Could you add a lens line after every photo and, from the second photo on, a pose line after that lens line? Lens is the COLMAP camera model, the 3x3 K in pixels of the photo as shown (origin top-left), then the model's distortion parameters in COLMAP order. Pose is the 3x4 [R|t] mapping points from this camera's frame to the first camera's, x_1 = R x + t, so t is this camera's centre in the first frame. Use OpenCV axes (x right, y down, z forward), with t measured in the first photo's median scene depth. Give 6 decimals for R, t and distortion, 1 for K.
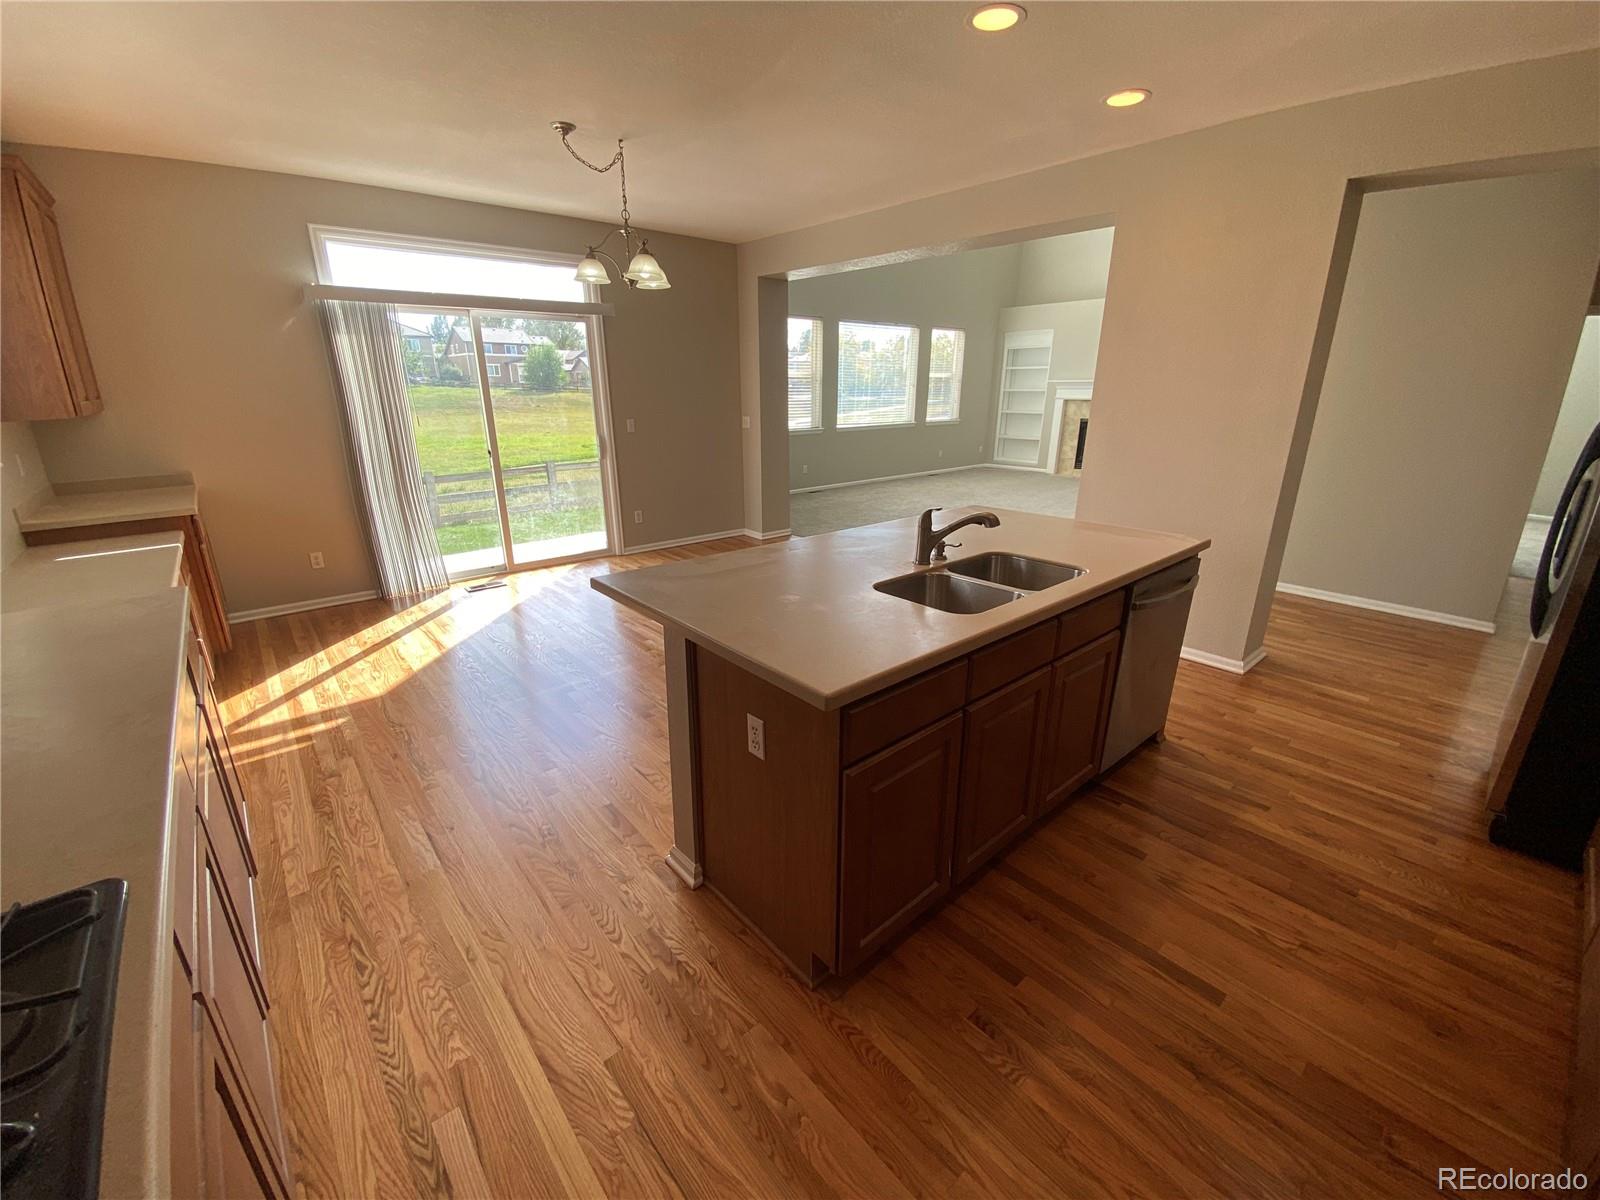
lens RADIAL K [[657.7, 0, 811.3], [0, 657.7, 607.5], [0, 0, 1]] dist [0.007705, -0.014132]
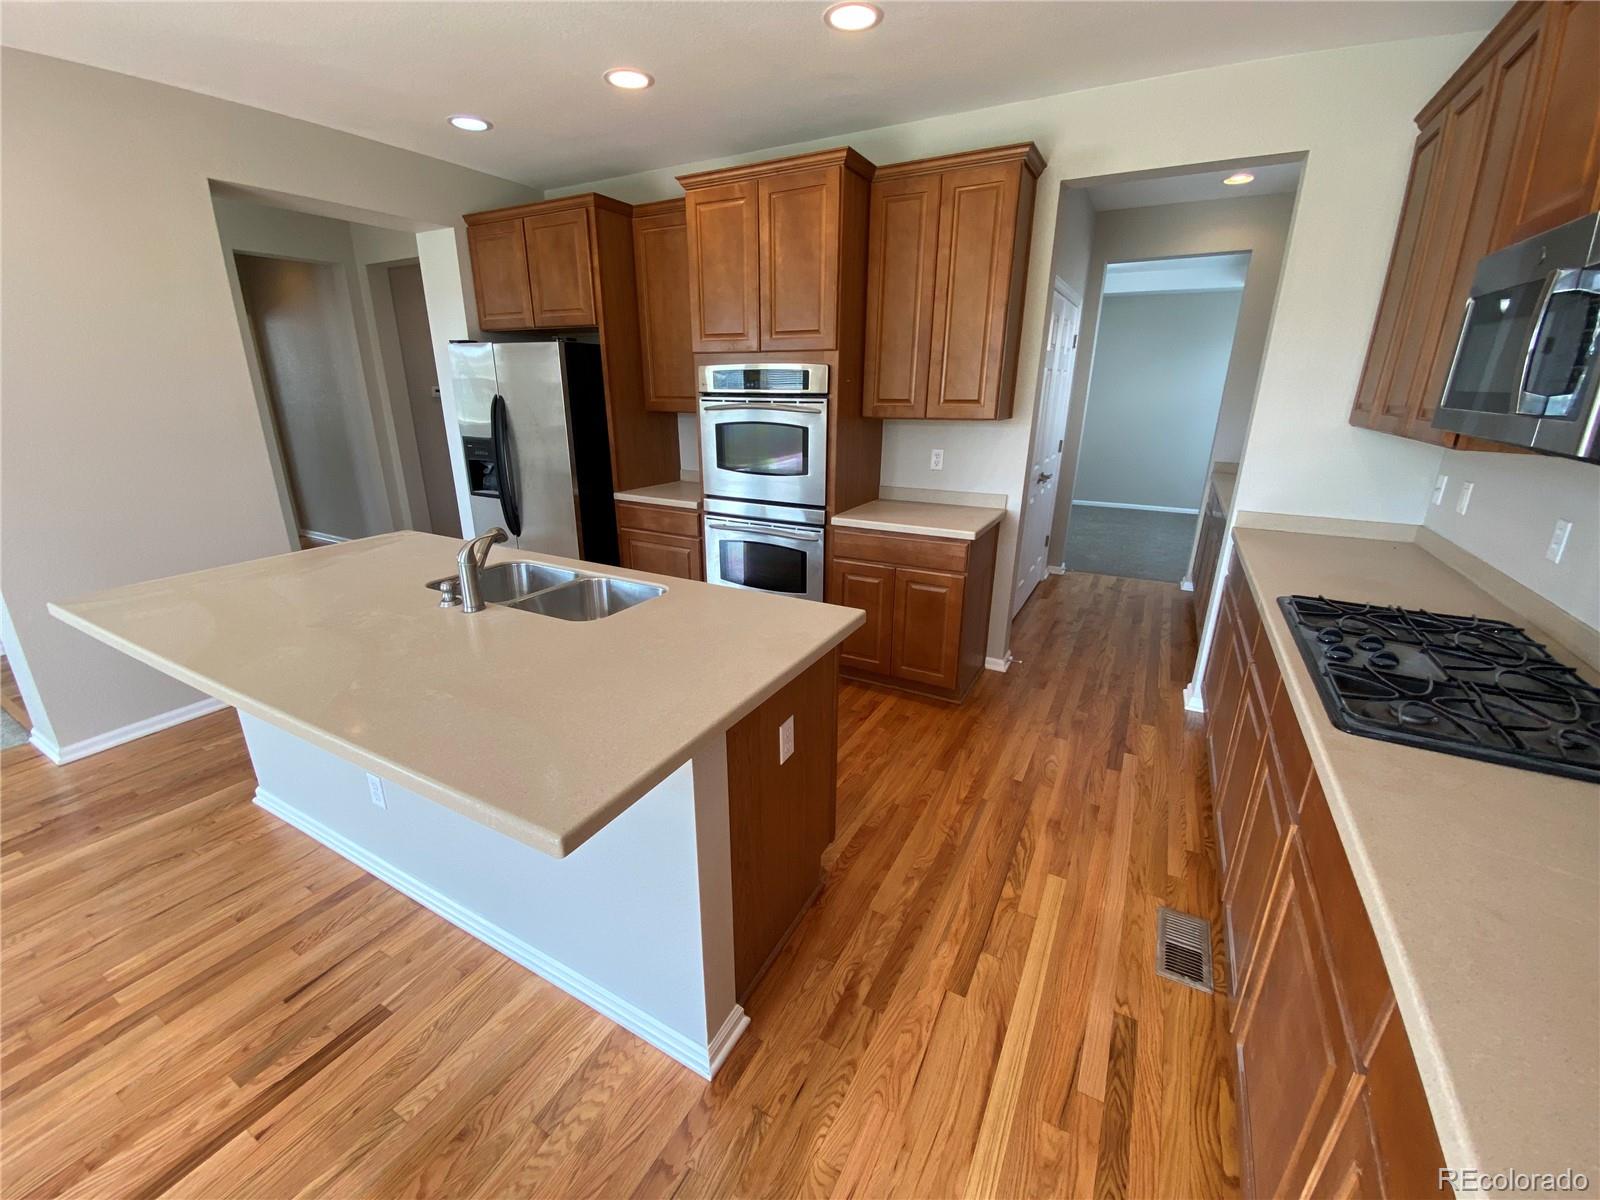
lens RADIAL K [[657.7, 0, 796.3], [0, 657.7, 589.7], [0, 0, 1]] dist [0.007705, -0.014132]
pose [[-0.341576, -0.294251, 0.892604, -0.165101], [0.302705, 0.864676, 0.400881, -0.070665], [-0.889773, 0.407127, -0.206281, 0.197507]]
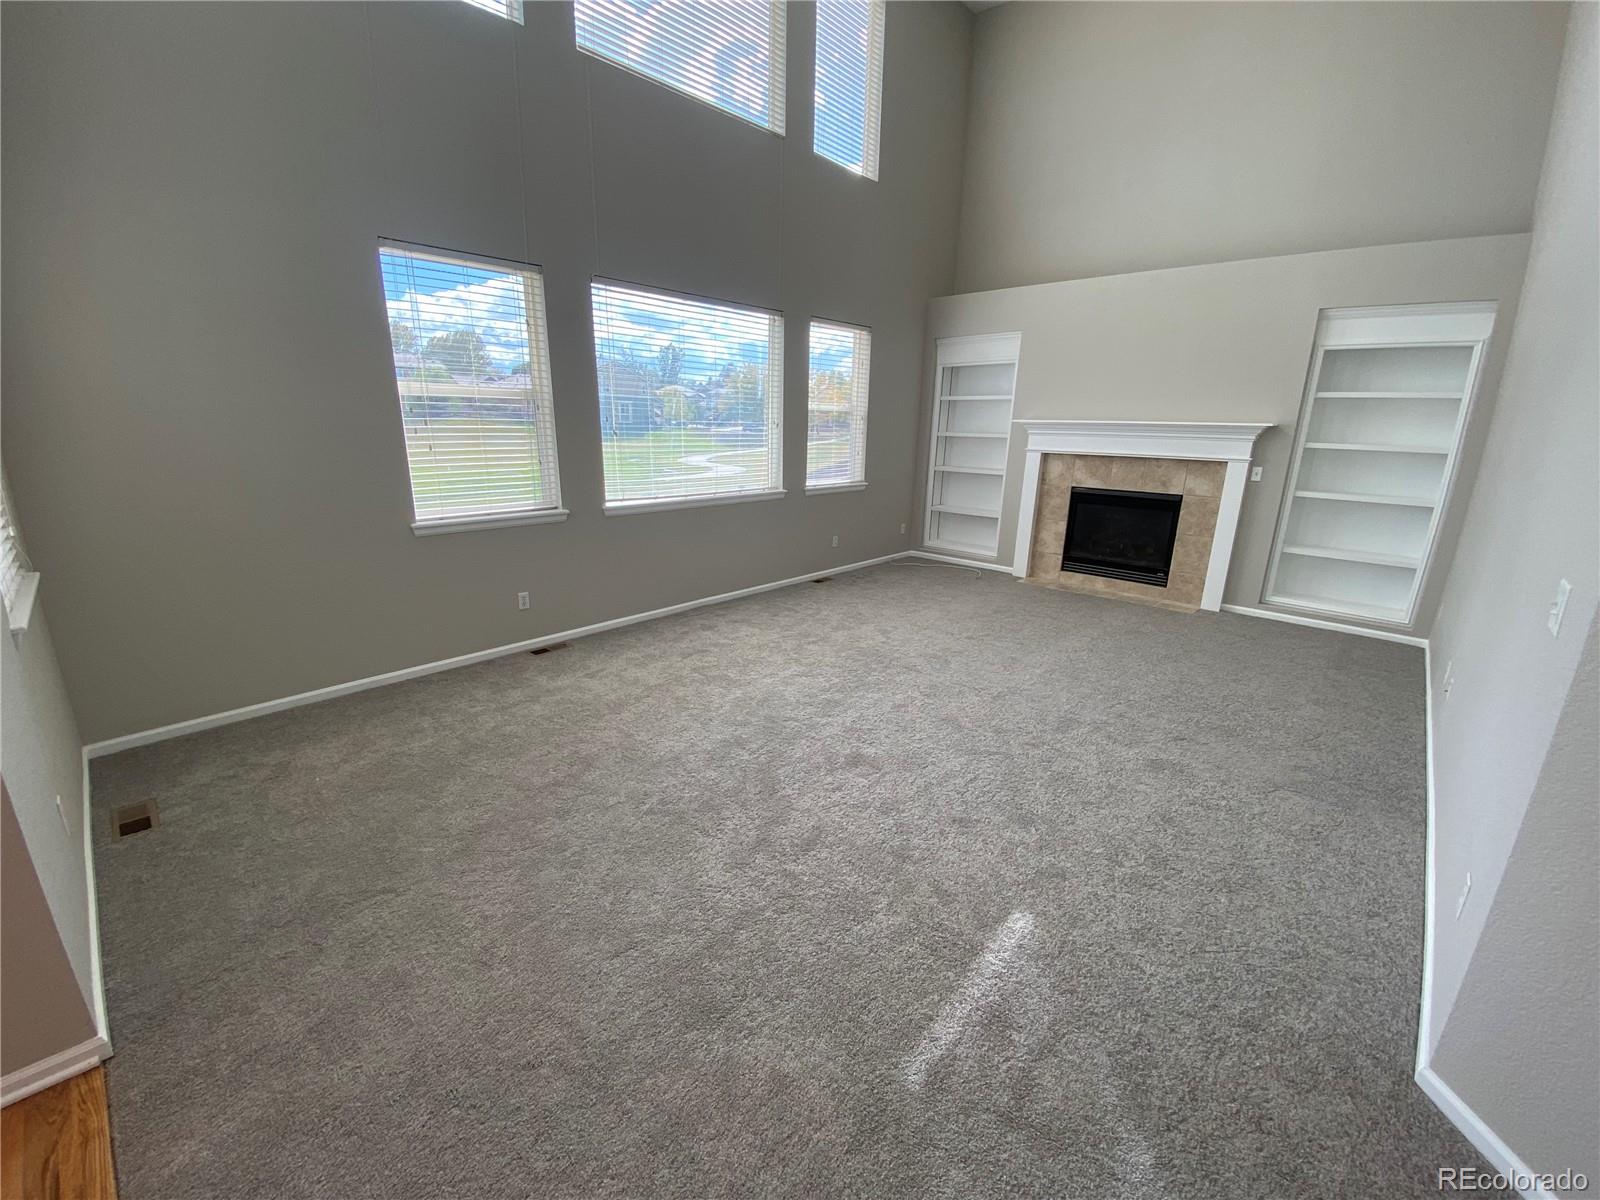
lens RADIAL K [[657.7, 0, 831.6], [0, 657.7, 602.9], [0, 0, 1]] dist [0.007705, -0.014132]
pose [[0.990686, -0.015952, 0.135231, 0.138646], [0.024152, 0.997953, -0.059217, -0.175629], [-0.134009, 0.061932, 0.989043, 0.524035]]
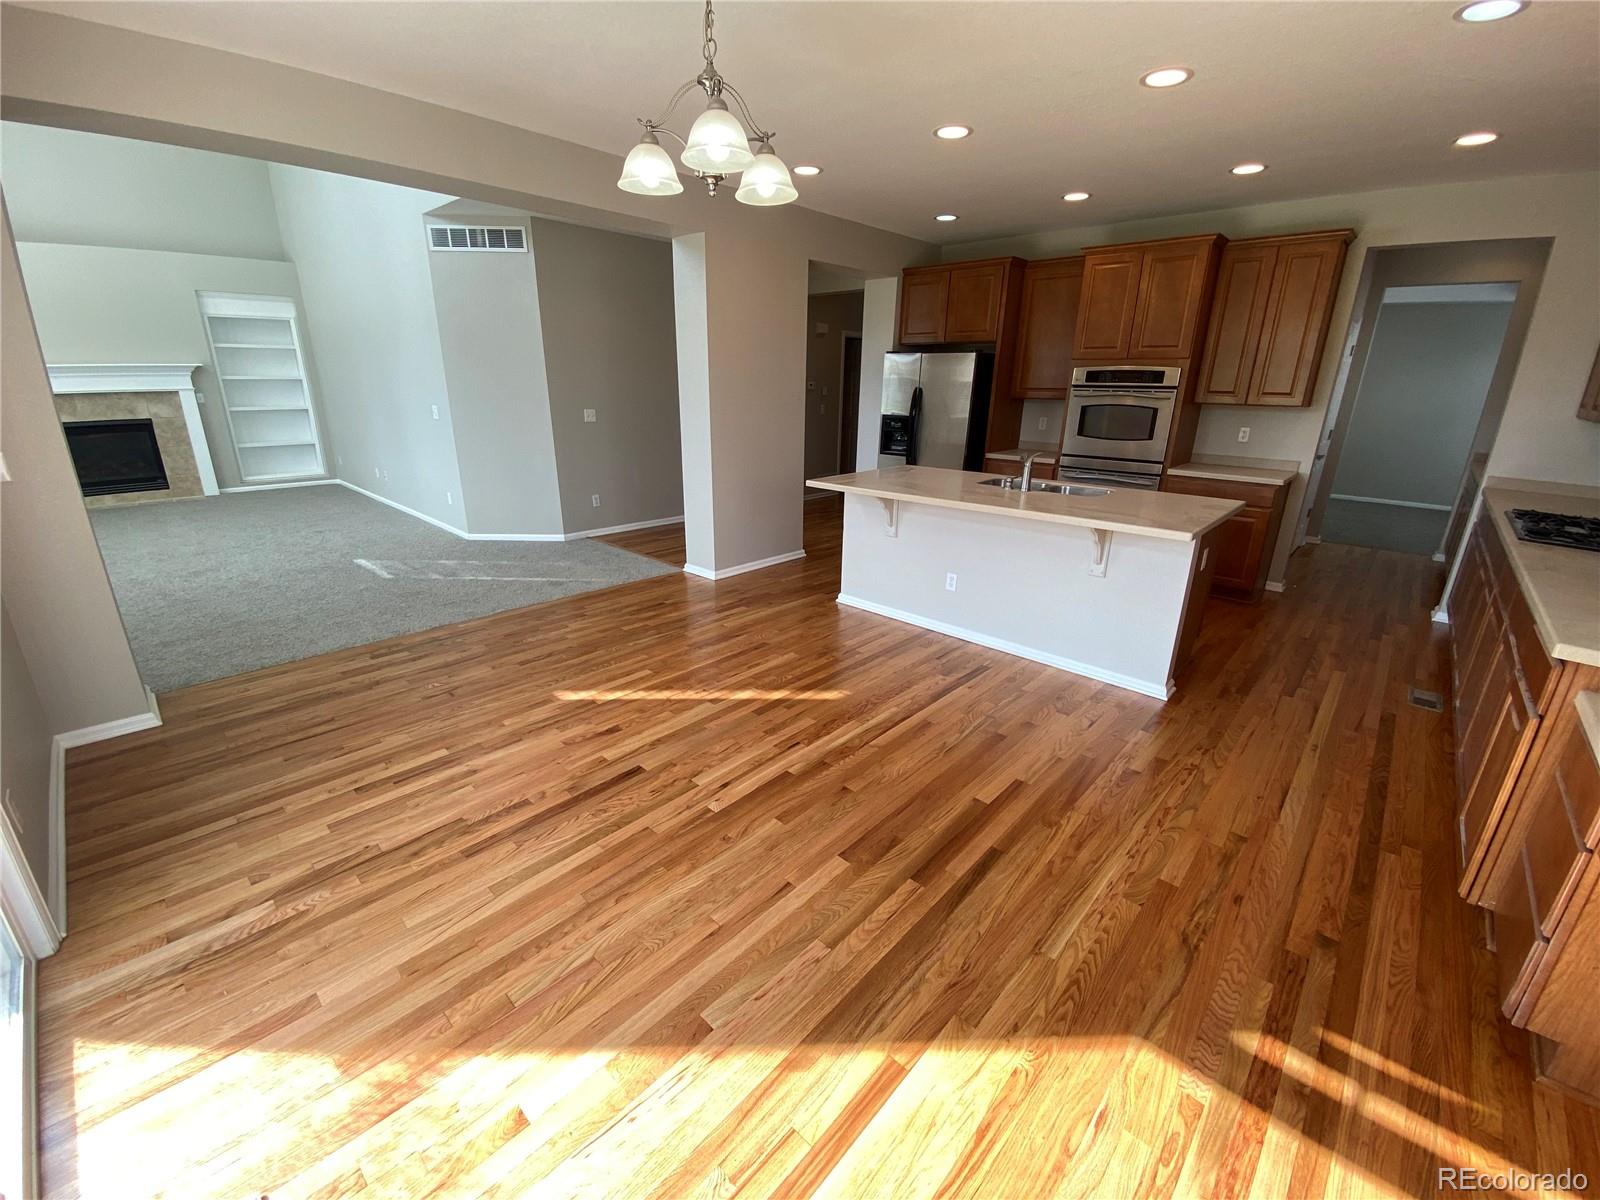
lens RADIAL K [[657.7, 0, 794.8], [0, 657.7, 589.6], [0, 0, 1]] dist [0.007705, -0.014132]
pose [[-0.096588, -0.315725, 0.943922, -0.332650], [0.311941, 0.890975, 0.329935, -0.134236], [-0.945179, 0.326316, 0.012430, 0.384807]]
